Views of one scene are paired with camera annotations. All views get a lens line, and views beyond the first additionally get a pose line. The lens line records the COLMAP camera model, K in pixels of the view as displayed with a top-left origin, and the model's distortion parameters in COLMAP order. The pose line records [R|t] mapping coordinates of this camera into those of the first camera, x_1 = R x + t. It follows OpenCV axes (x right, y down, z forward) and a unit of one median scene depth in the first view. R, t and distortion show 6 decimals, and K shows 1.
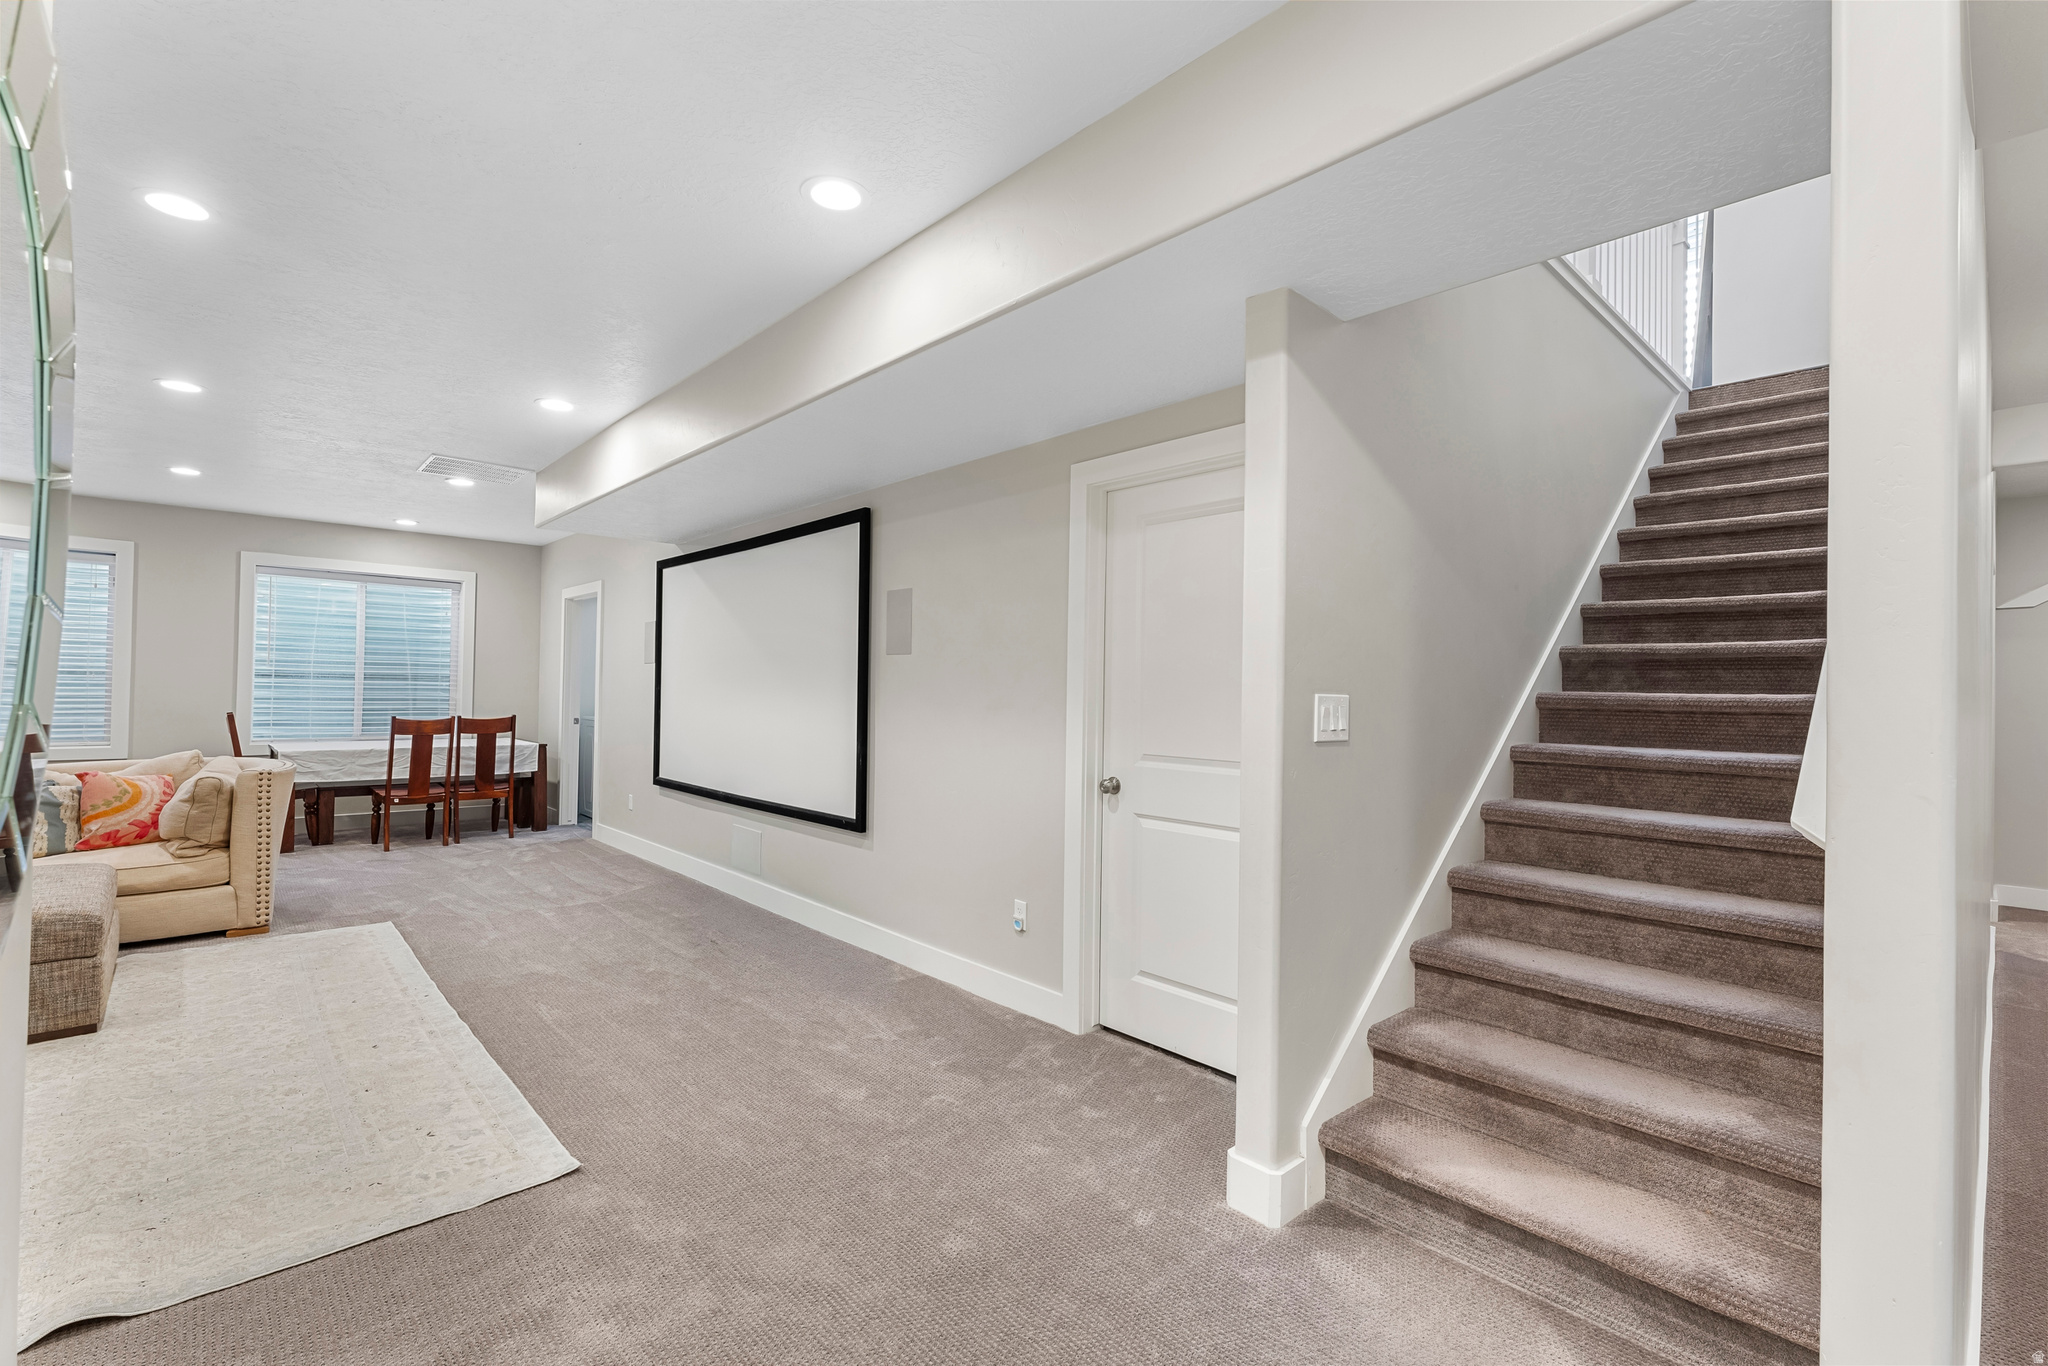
lens RADIAL K [[905.8, 0, 1024.7], [0, 905.8, 683.3], [0, 0, 1]] dist [0.000220, 0.000031]
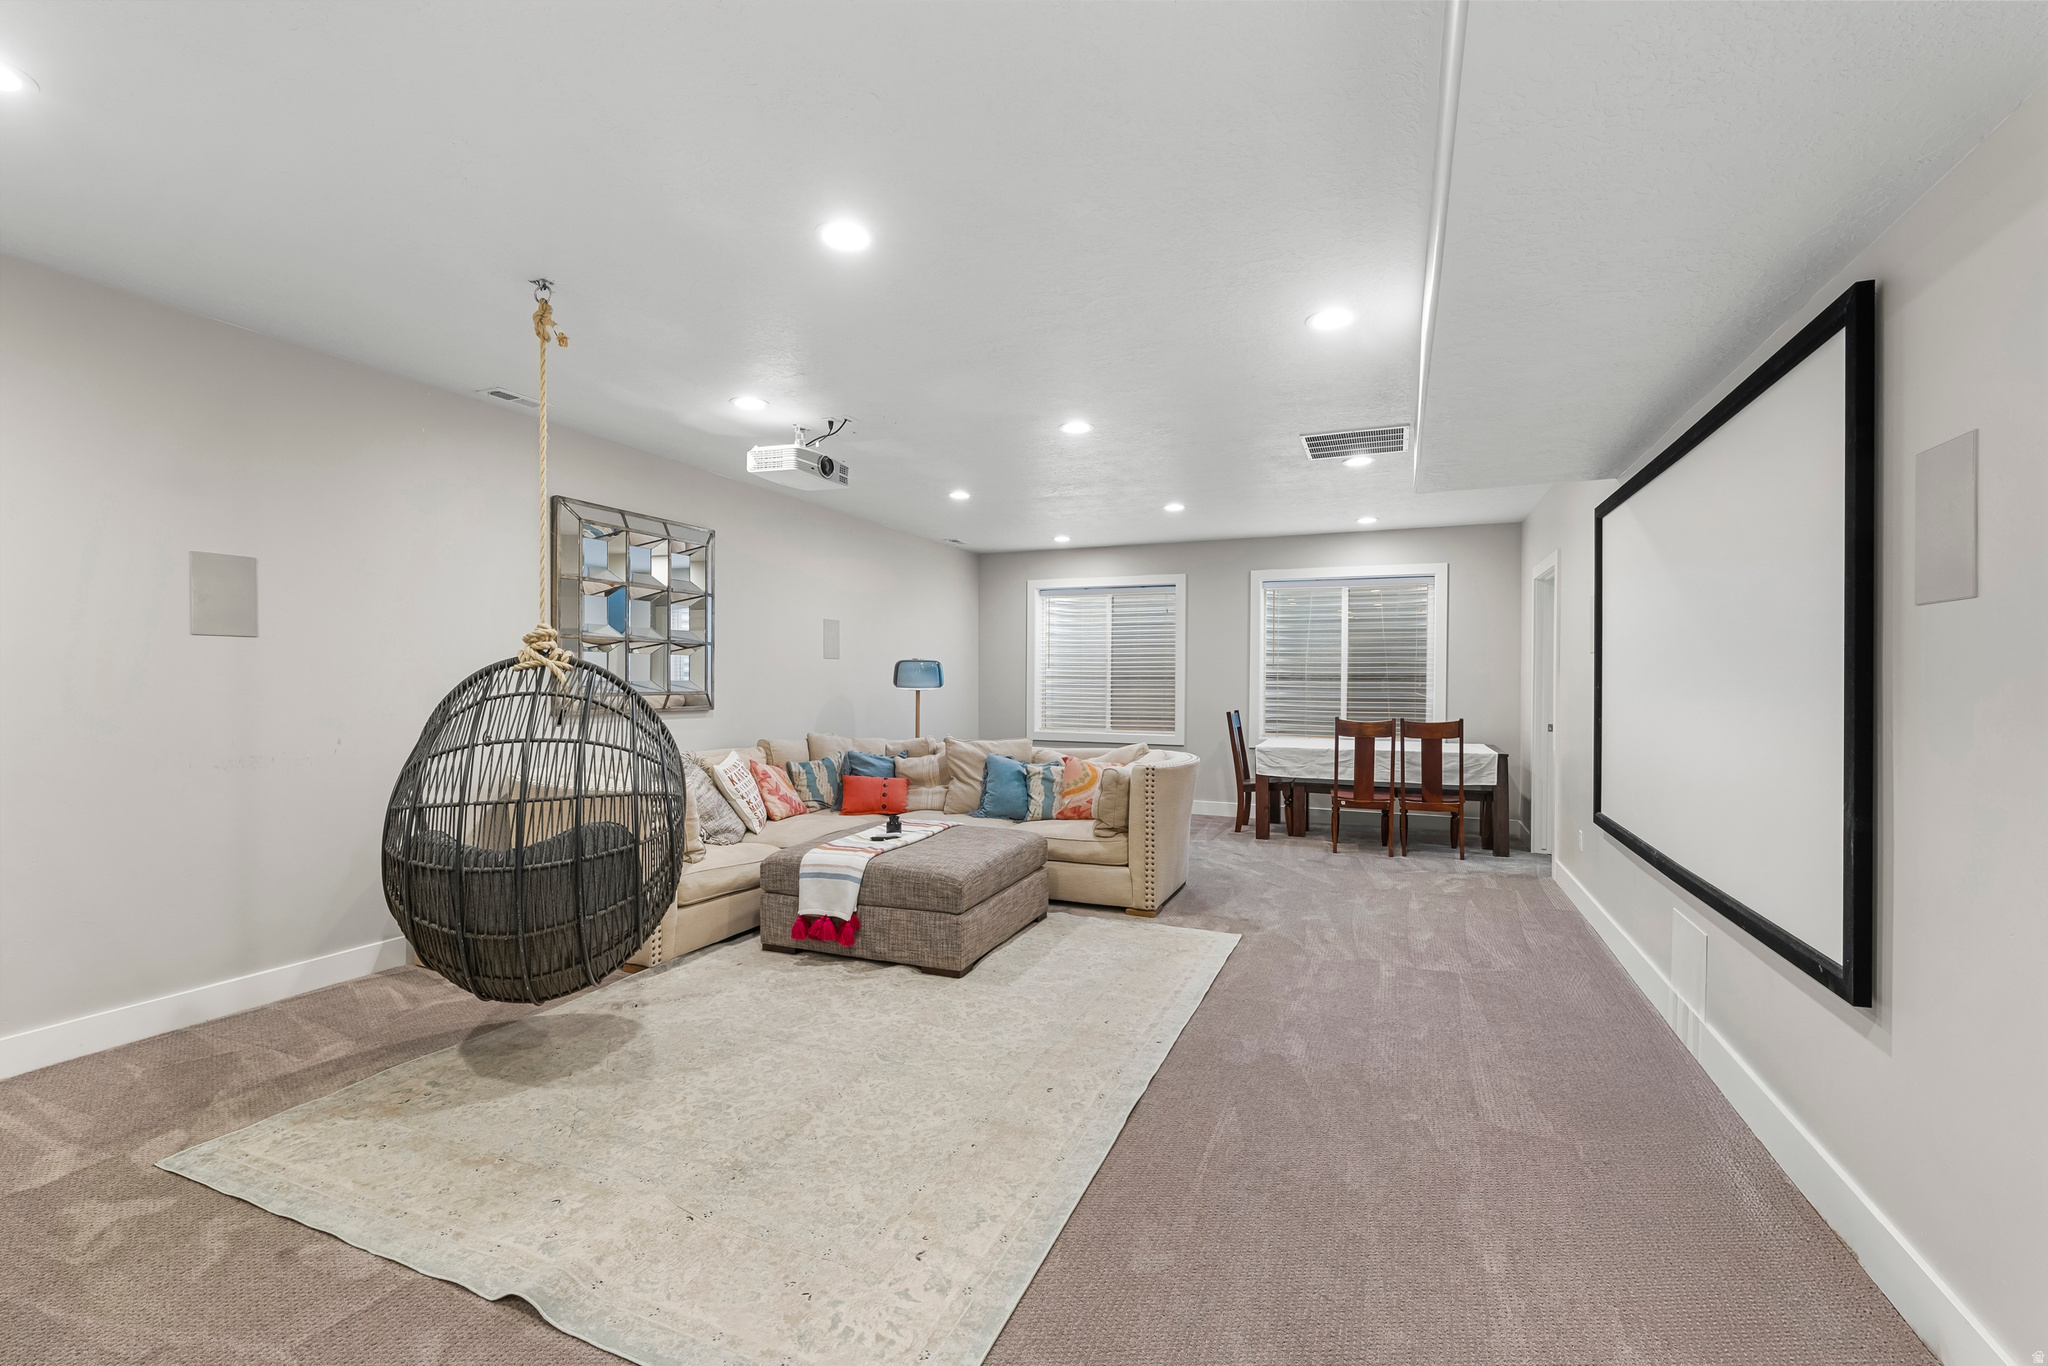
lens RADIAL K [[872.7, 0, 1023.9], [0, 872.7, 679.8], [0, 0, 1]] dist [-0.003417, -0.000399]
pose [[0.410875, -0.013815, -0.911587, 0.030808], [0.010739, 0.999889, -0.010313, 0.002072], [0.911628, -0.005552, 0.410978, 0.296065]]
